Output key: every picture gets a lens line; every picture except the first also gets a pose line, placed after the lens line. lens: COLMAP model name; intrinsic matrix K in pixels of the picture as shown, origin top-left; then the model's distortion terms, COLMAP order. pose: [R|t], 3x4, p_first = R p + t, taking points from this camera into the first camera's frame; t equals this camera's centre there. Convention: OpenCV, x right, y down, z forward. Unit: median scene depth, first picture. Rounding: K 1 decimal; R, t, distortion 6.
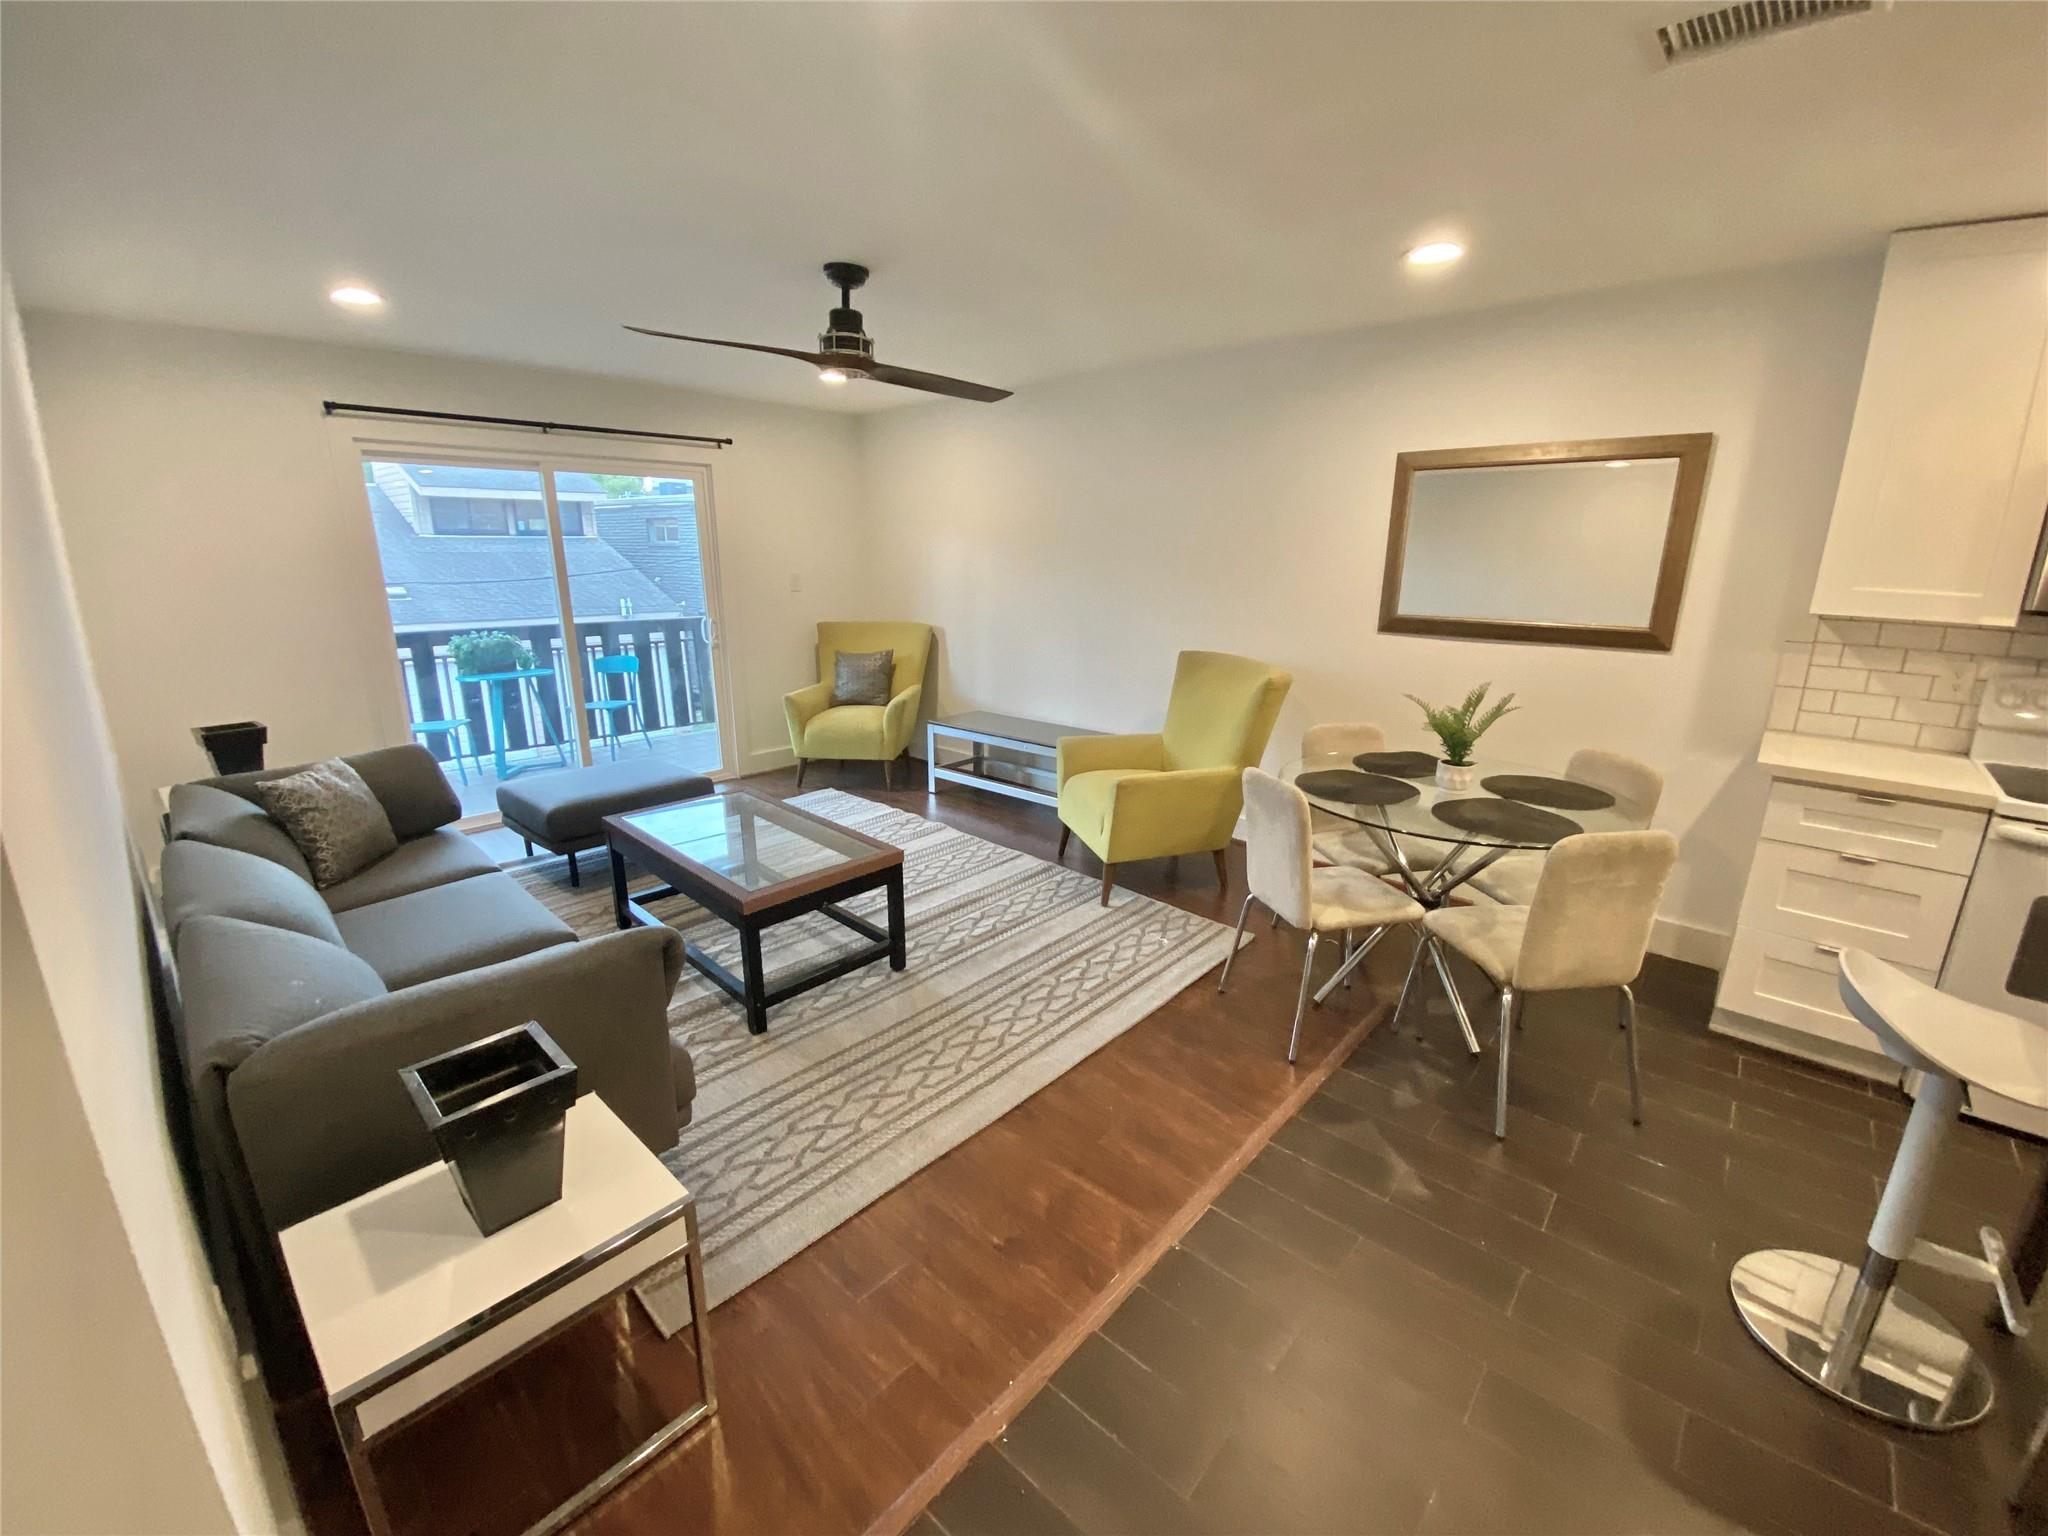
lens RADIAL K [[823.8, 0, 1024.0], [0, 823.8, 768.0], [0, 0, 1]] dist [0.043143, -0.038402]
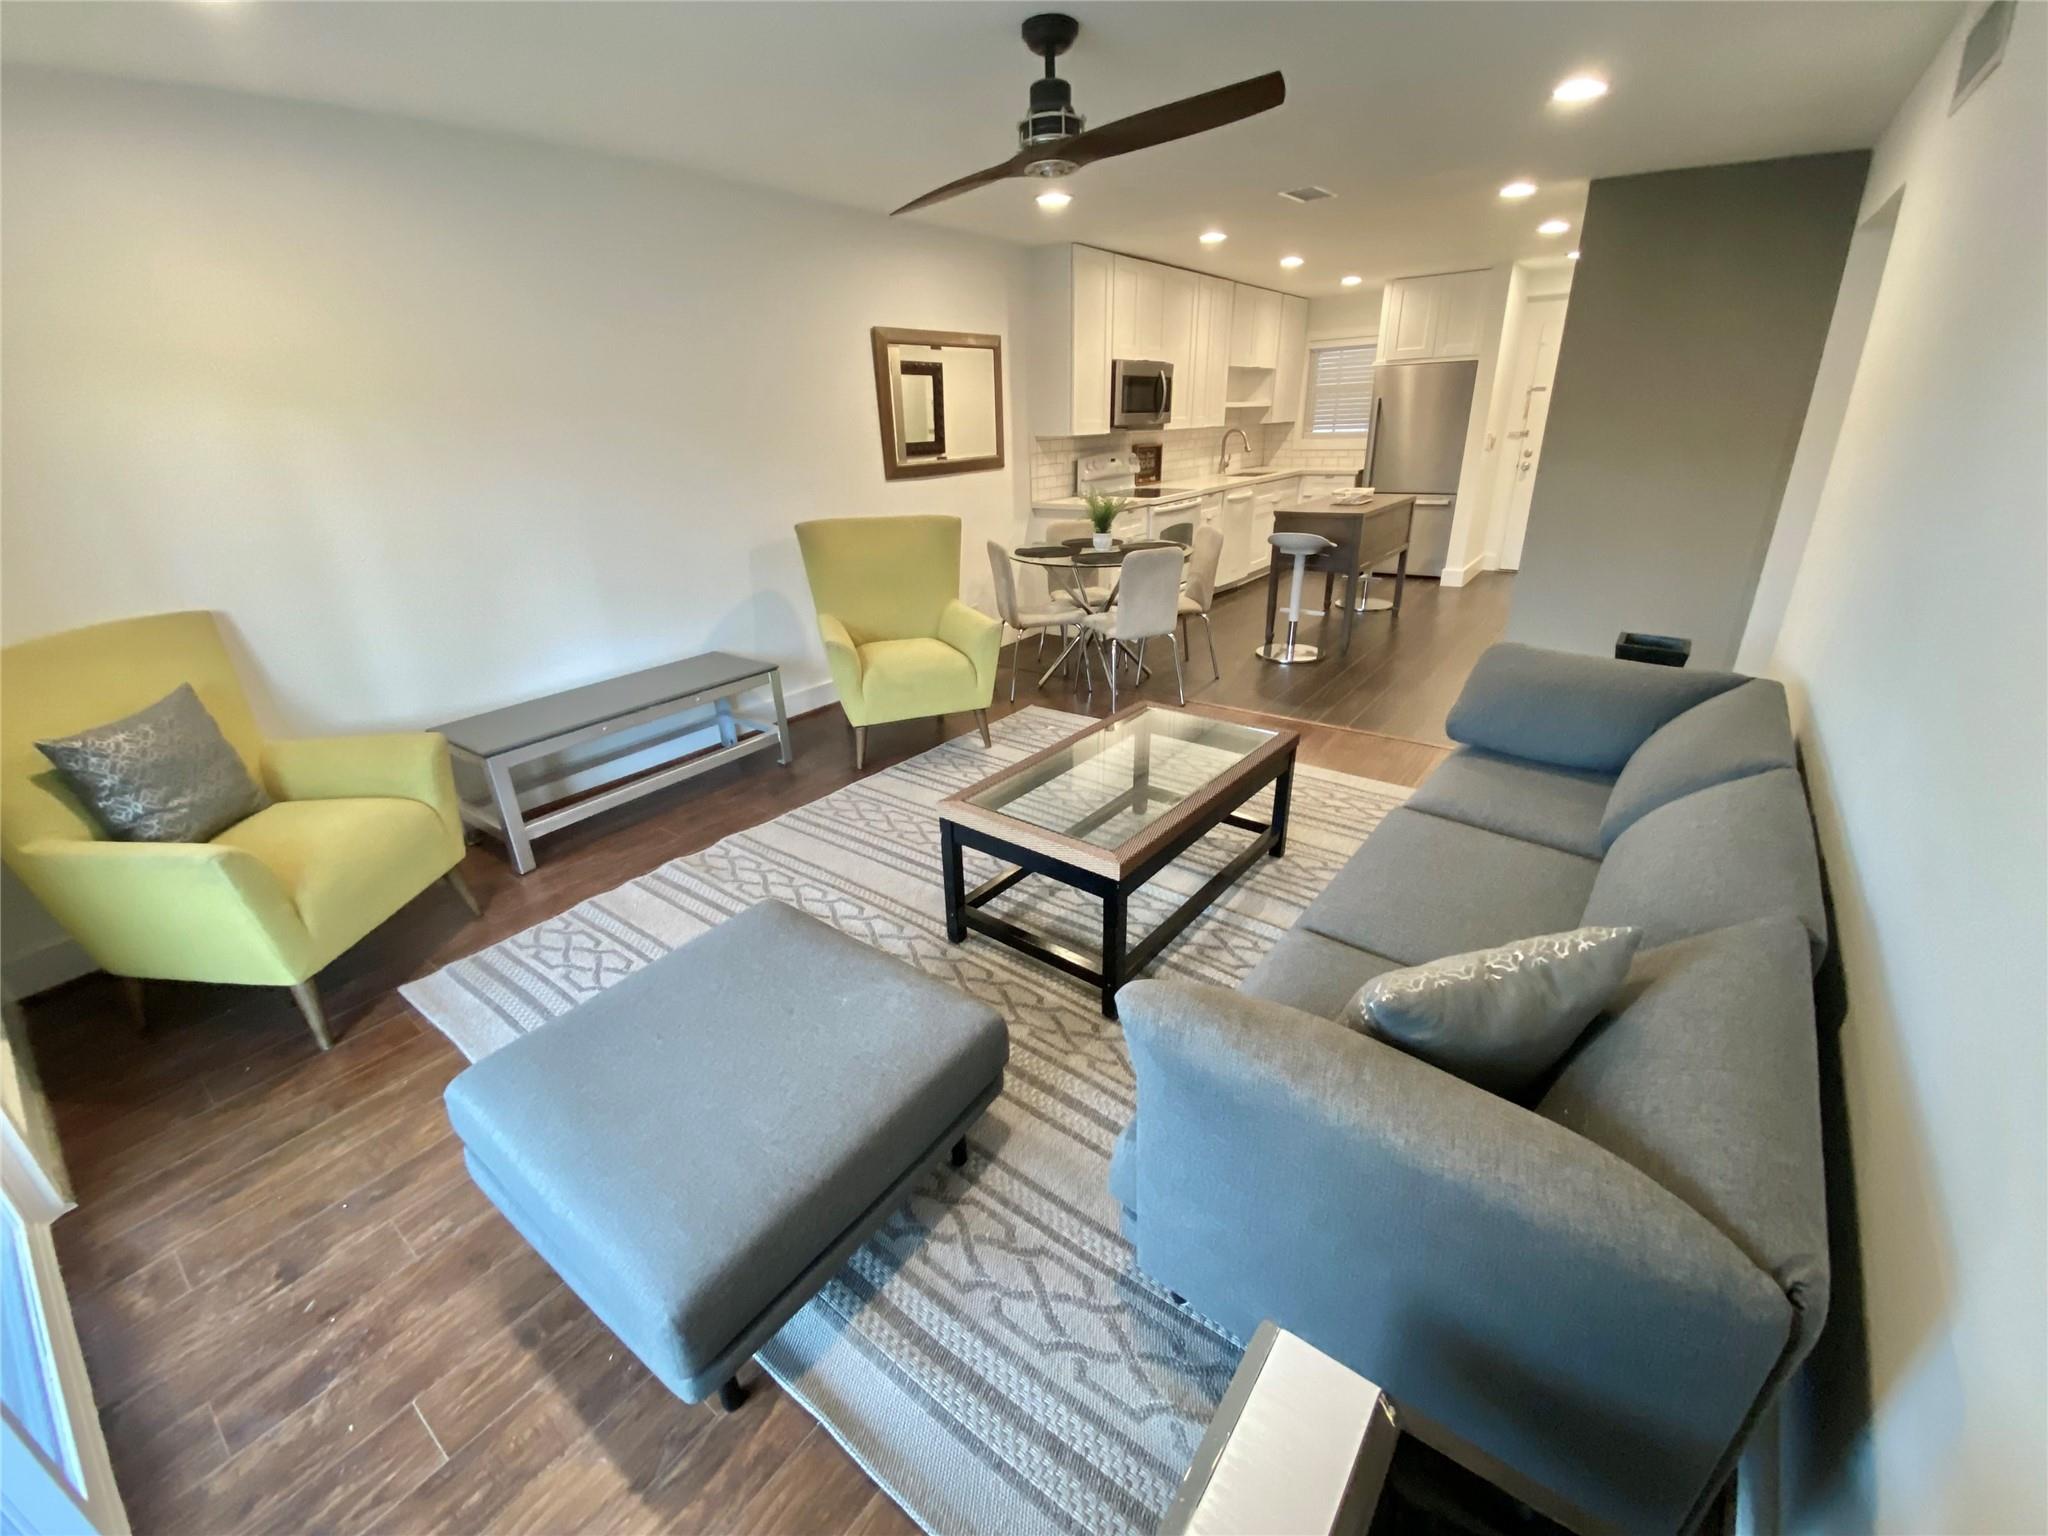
lens RADIAL K [[823.8, 0, 1024.0], [0, 823.8, 768.0], [0, 0, 1]] dist [0.043143, -0.038402]
pose [[-0.106493, -0.392618, 0.913515, -0.814184], [0.279422, 0.869900, 0.406446, -0.213500], [-0.954245, 0.298539, 0.017068, 0.833858]]
